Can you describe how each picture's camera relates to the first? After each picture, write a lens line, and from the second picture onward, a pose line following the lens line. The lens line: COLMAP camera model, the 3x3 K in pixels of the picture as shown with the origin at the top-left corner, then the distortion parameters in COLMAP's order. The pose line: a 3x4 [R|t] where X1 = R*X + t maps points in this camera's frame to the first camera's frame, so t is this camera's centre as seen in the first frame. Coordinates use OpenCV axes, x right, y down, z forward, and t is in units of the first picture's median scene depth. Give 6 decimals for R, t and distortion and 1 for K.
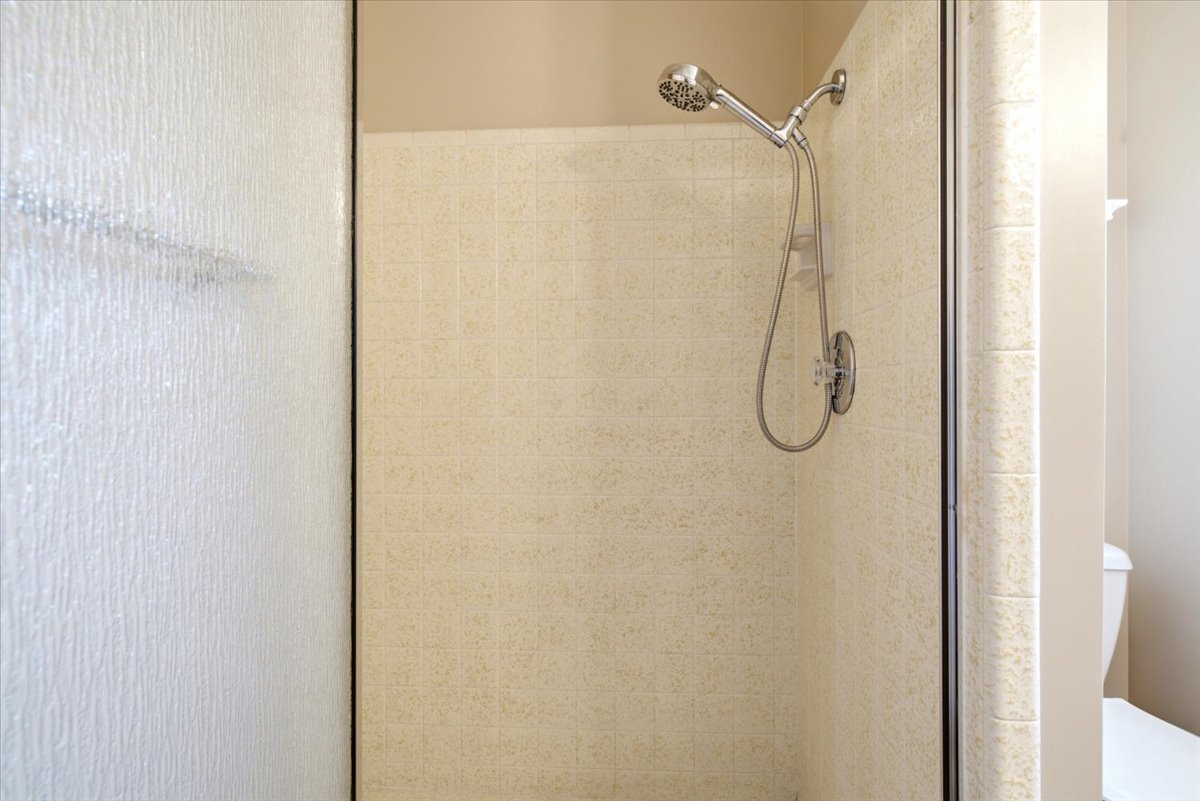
lens RADIAL K [[583.2, 0, 598.9], [0, 583.2, 397.8], [0, 0, 1]] dist [0.007569, -0.002143]
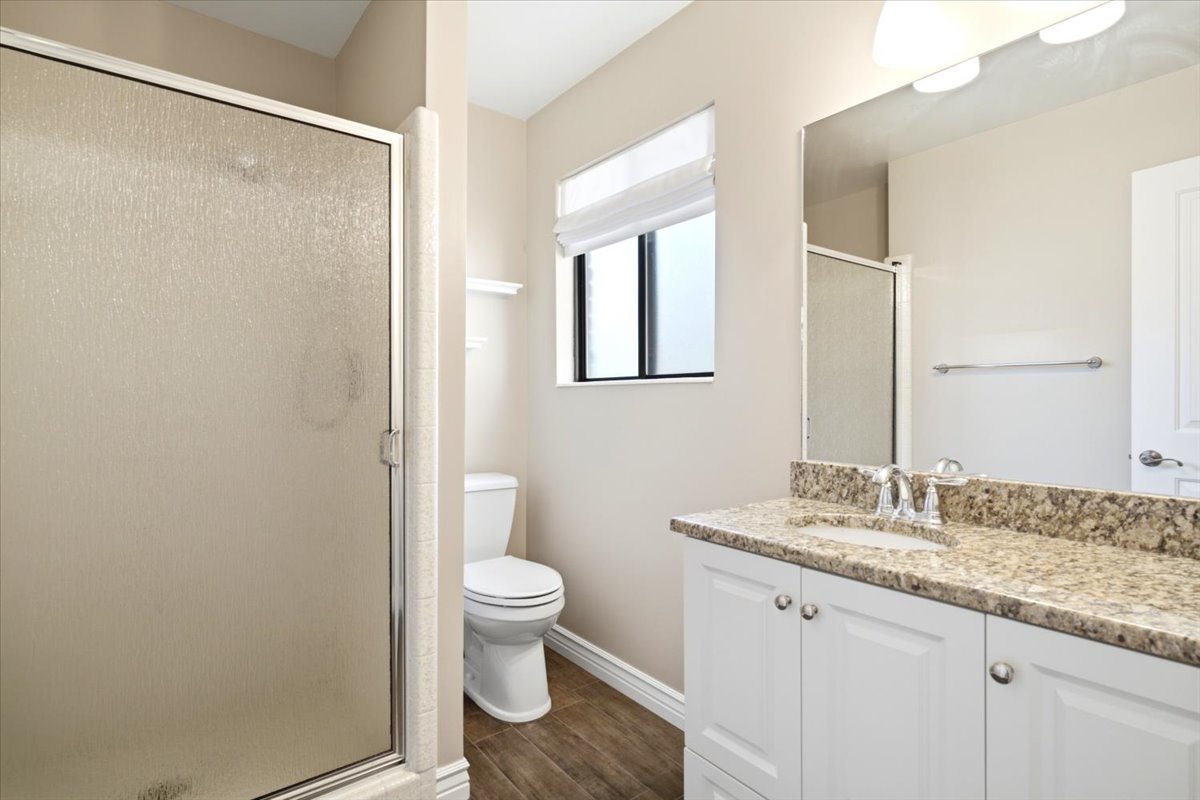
lens RADIAL K [[583.2, 0, 597.5], [0, 583.2, 396.8], [0, 0, 1]] dist [0.007569, -0.002143]
pose [[0.746829, 0.003355, 0.665007, -0.249011], [-0.002780, 0.999994, -0.001924, 0.022918], [-0.665010, -0.000412, 0.746835, -1.020975]]
